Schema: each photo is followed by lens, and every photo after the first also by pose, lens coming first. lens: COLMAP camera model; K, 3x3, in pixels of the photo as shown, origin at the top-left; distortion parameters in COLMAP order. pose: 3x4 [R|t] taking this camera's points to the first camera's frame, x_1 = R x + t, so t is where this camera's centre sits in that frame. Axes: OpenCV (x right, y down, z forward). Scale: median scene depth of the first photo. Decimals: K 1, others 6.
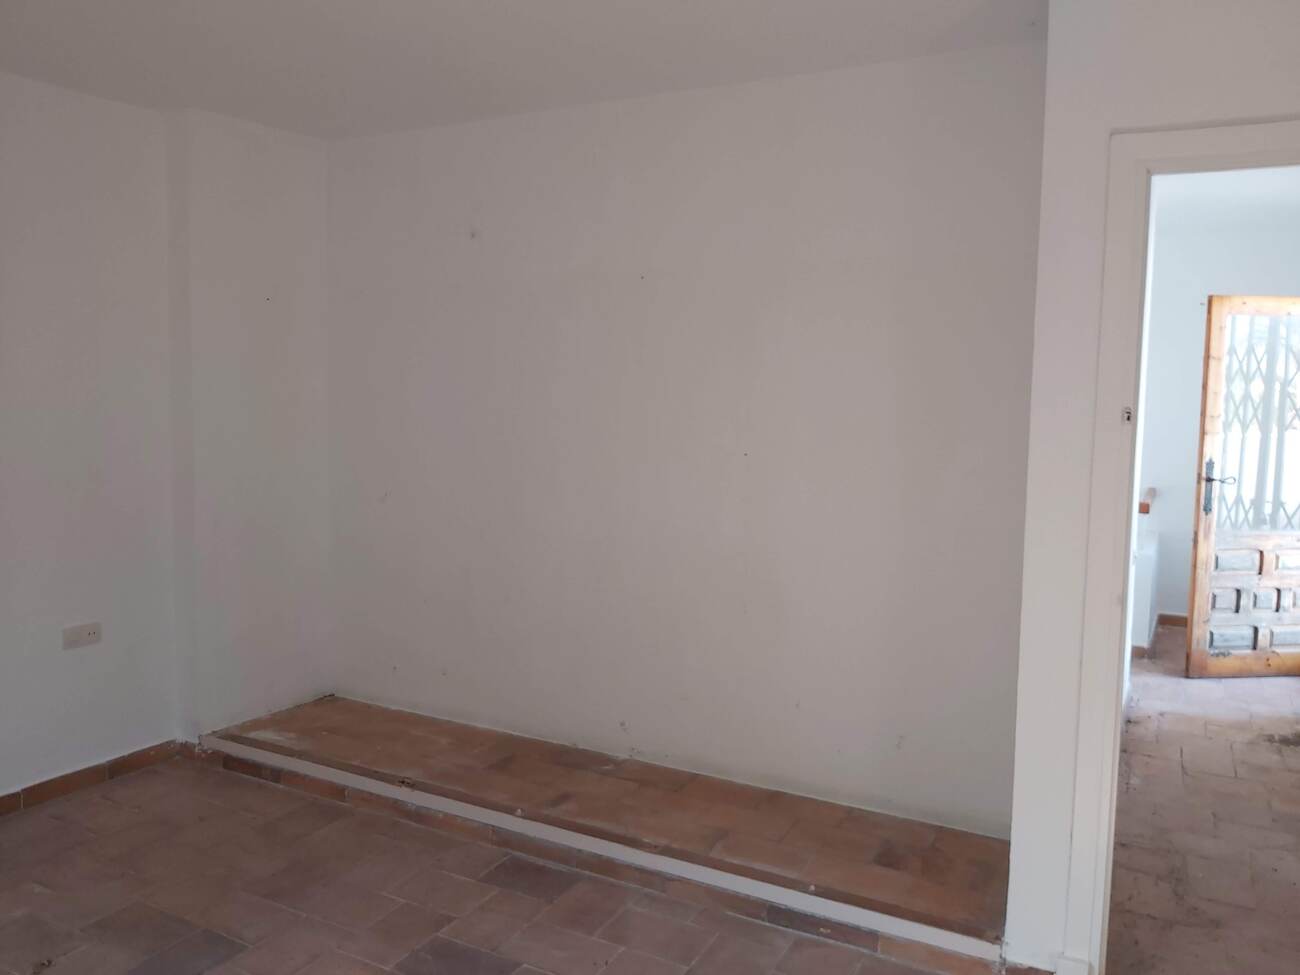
lens RADIAL K [[1019.1, 0, 660.3], [0, 1019.1, 497.5], [0, 0, 1]] dist [0.050519, -0.113185]
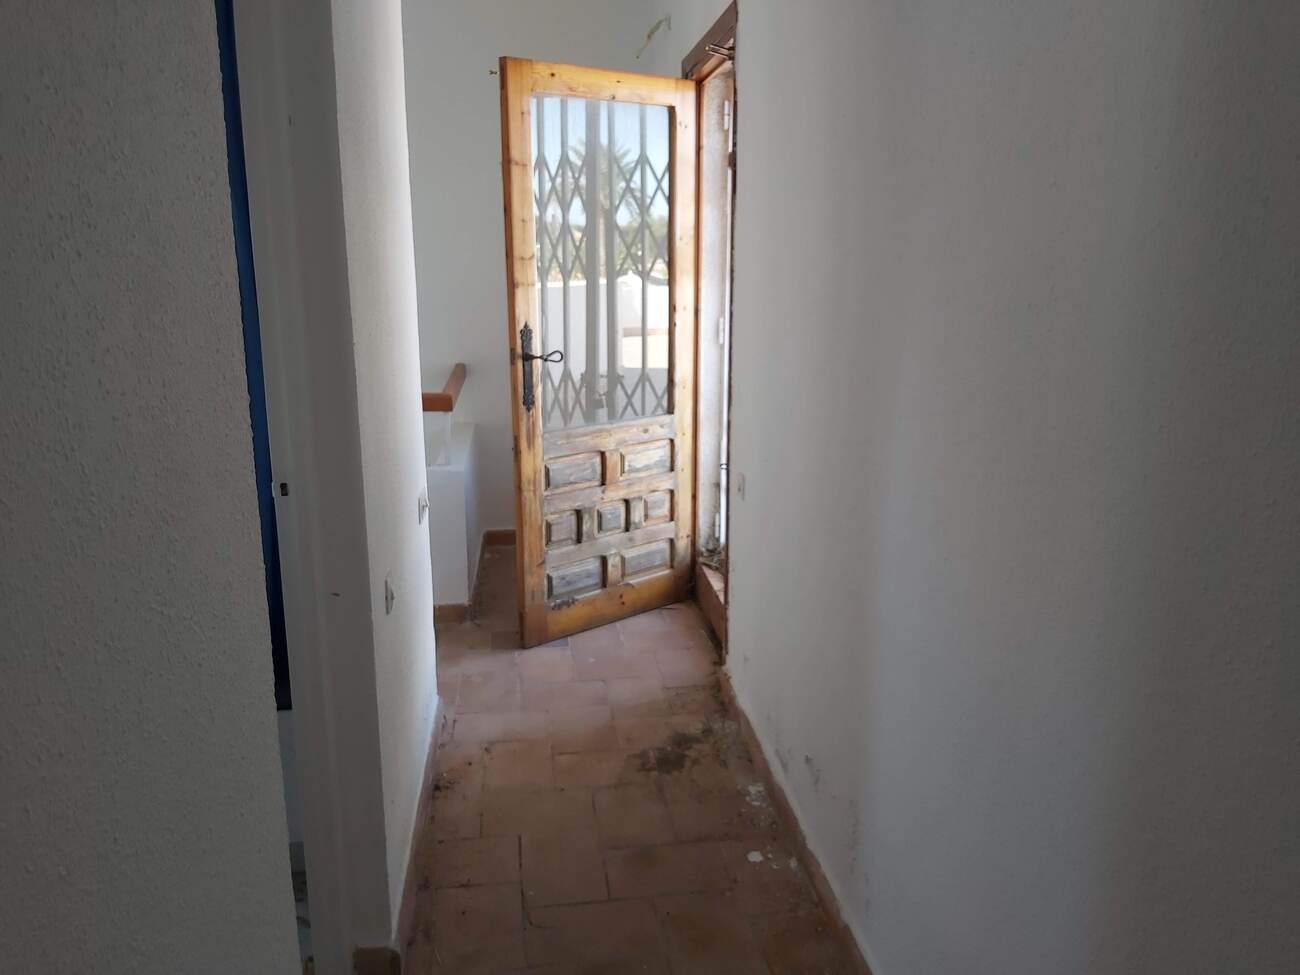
lens RADIAL K [[1019.1, 0, 662.5], [0, 1019.1, 489.8], [0, 0, 1]] dist [0.050519, -0.113185]
pose [[0.816132, -0.146947, 0.558870, 0.223603], [0.063378, 0.984055, 0.166191, -0.036429], [-0.574380, -0.100214, 0.812431, 0.400600]]
